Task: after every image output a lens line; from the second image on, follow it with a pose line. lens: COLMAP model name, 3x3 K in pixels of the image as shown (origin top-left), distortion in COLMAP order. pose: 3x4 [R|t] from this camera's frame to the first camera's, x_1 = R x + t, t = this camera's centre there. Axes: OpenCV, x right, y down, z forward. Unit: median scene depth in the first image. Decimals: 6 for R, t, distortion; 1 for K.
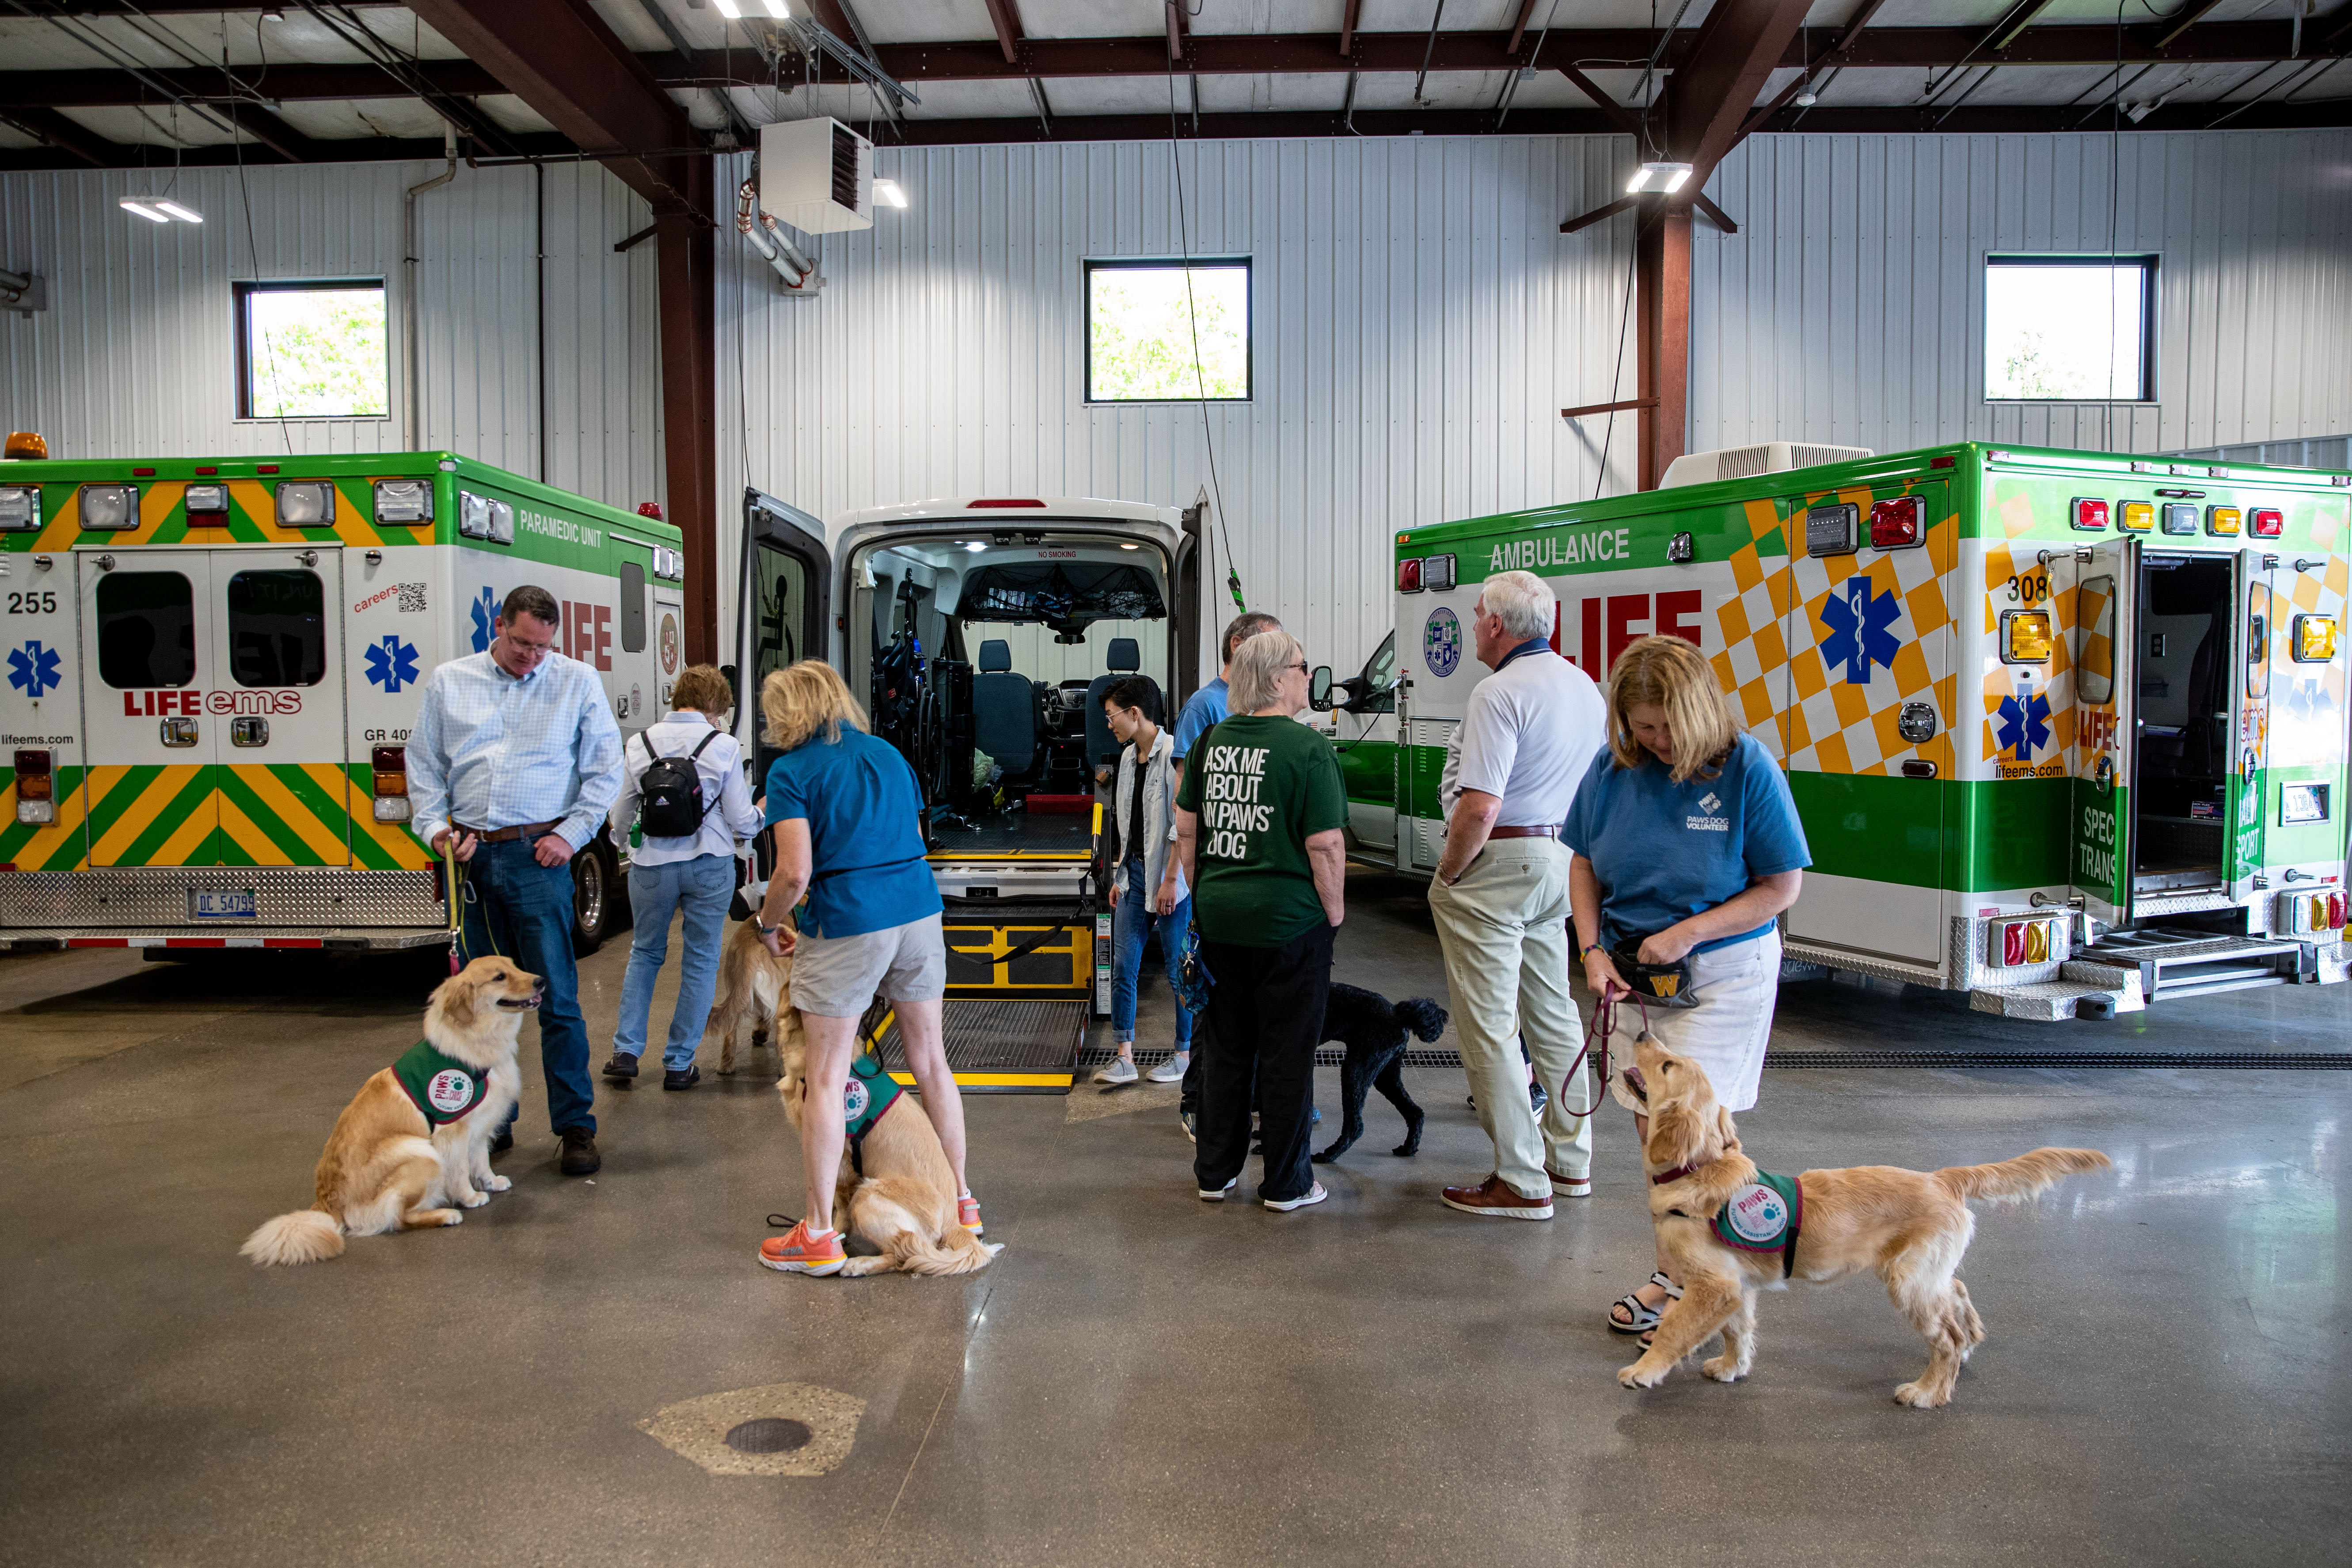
lens RADIAL K [[1720.9, 0, 1176.0], [0, 1720.9, 784.0], [0, 0, 1]] dist [-0.139547, 0.122458]
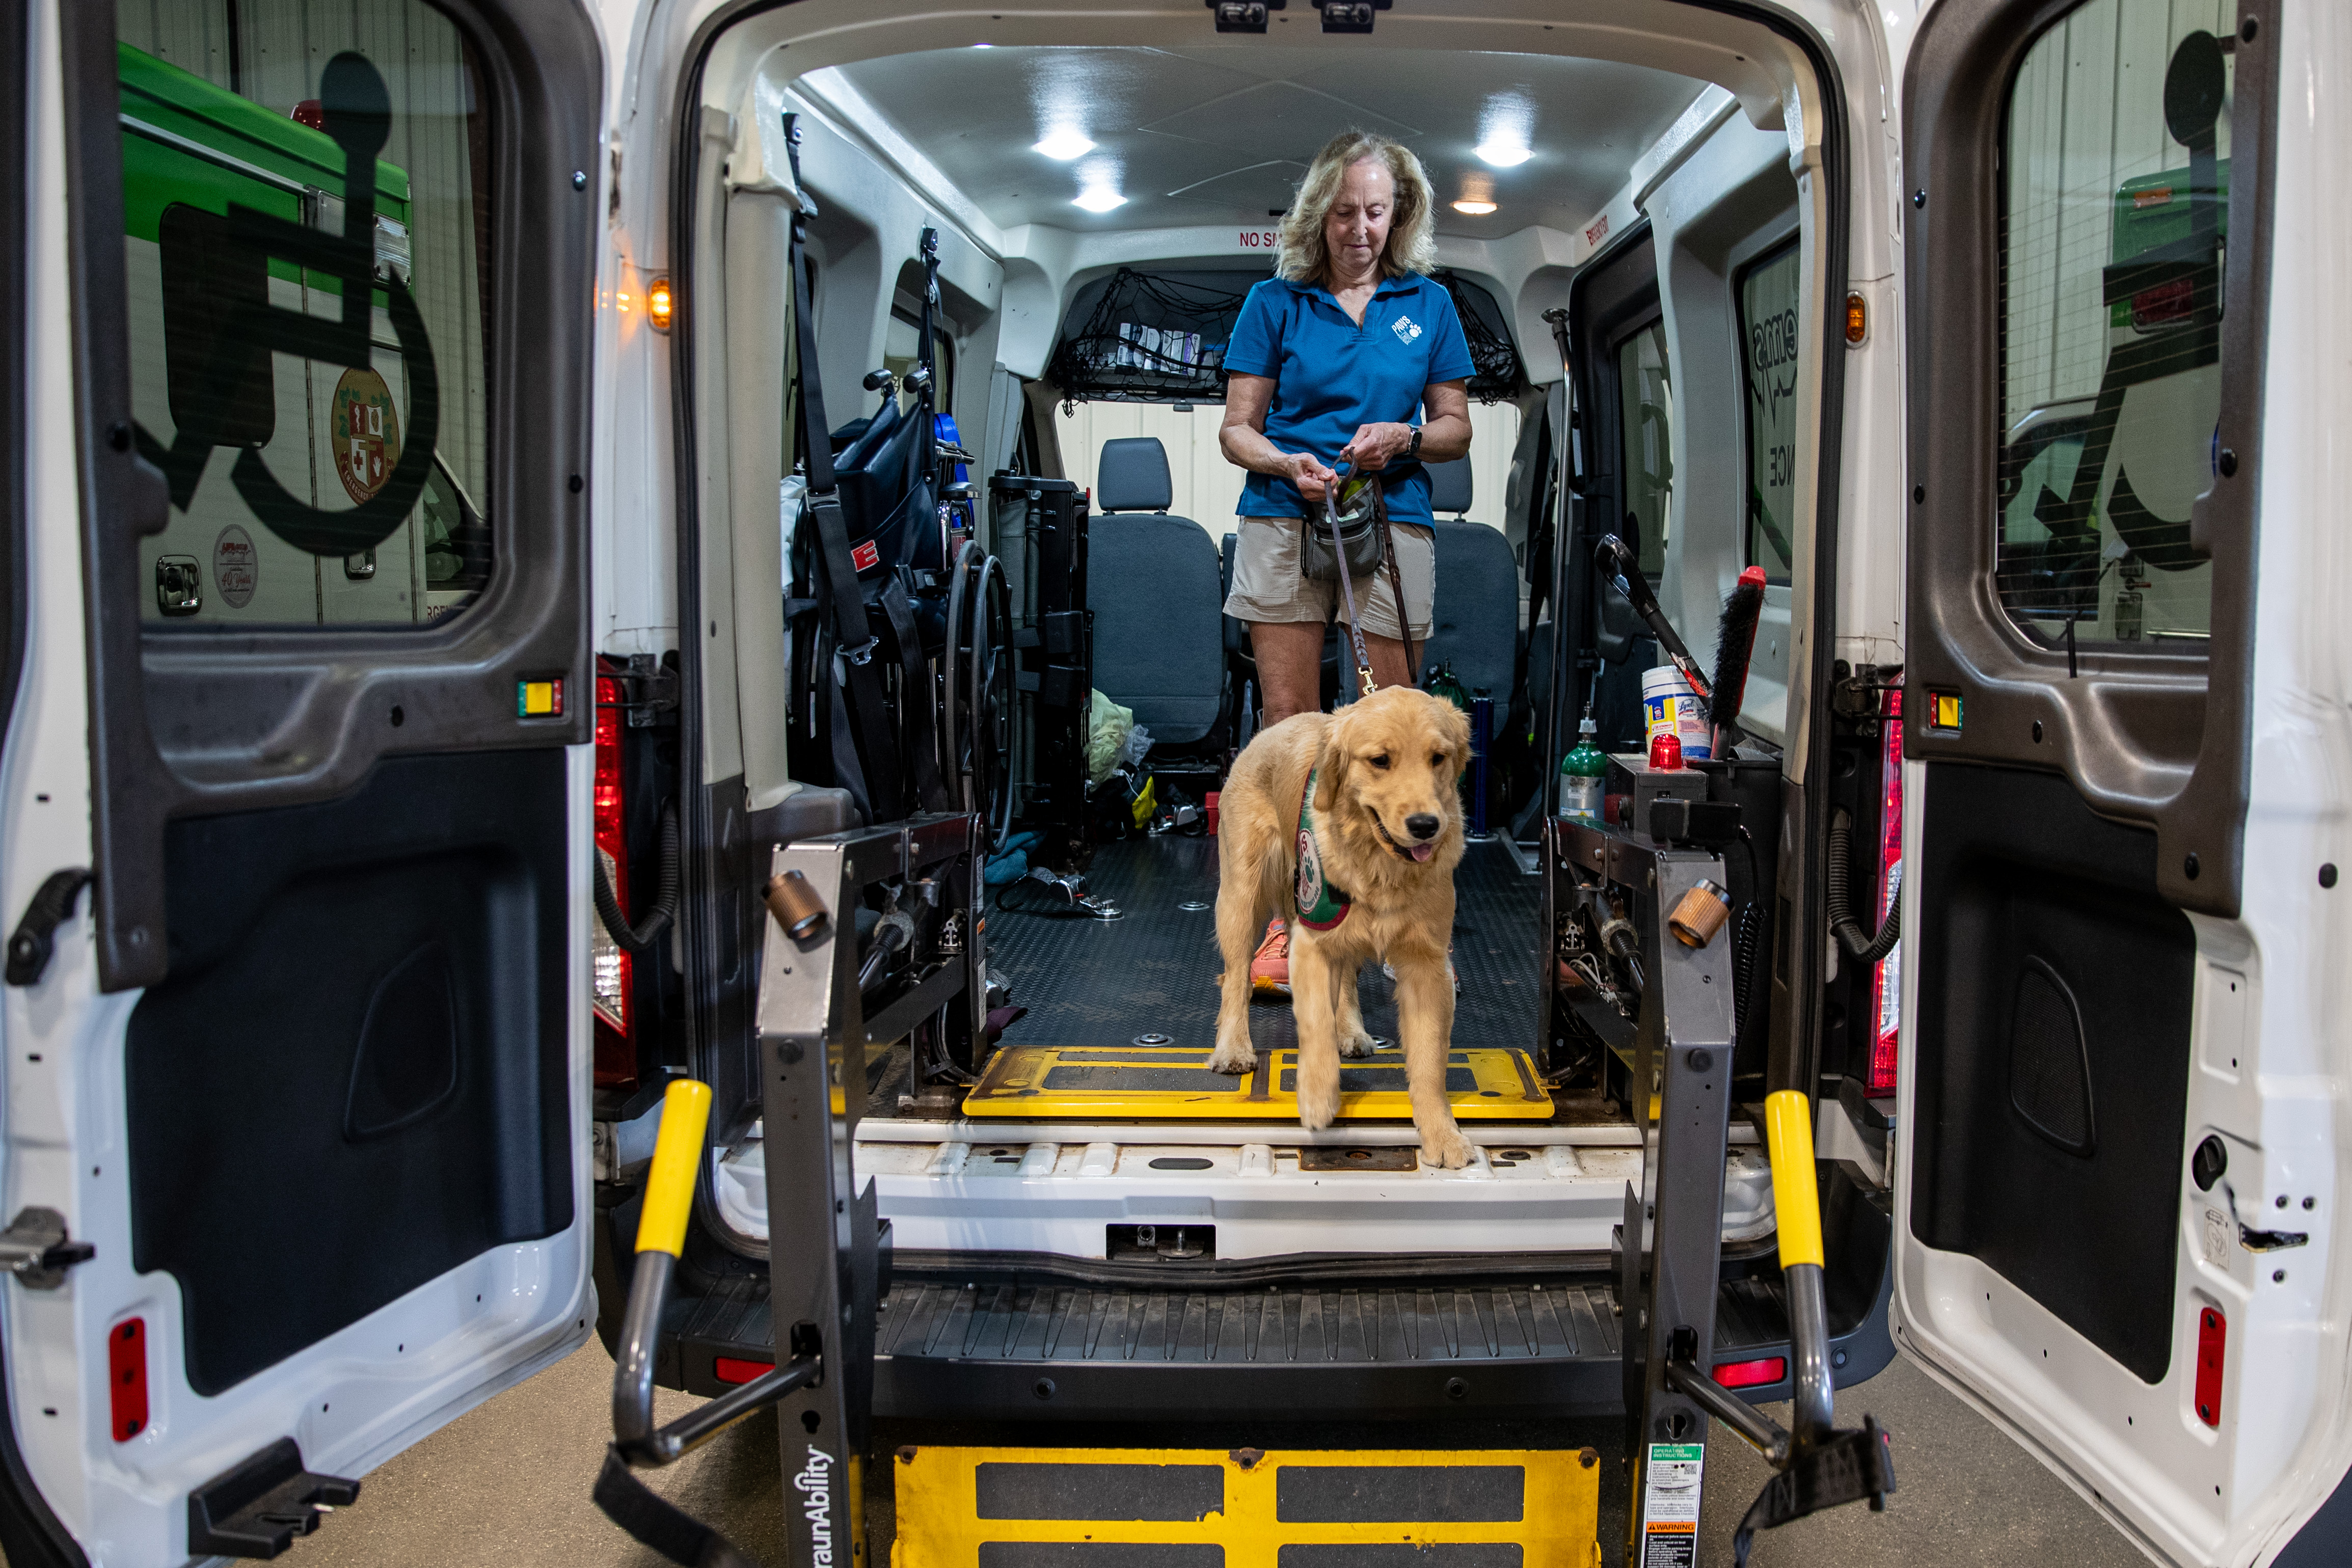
lens RADIAL K [[2195.6, 0, 1176.0], [0, 2195.6, 784.0], [0, 0, 1]] dist [-0.308590, -0.000122]
pose [[0.998329, 0.004726, -0.057585, -0.068146], [-0.002074, 0.998938, 0.046034, -0.023722], [0.057741, -0.045838, 0.997279, 0.485005]]
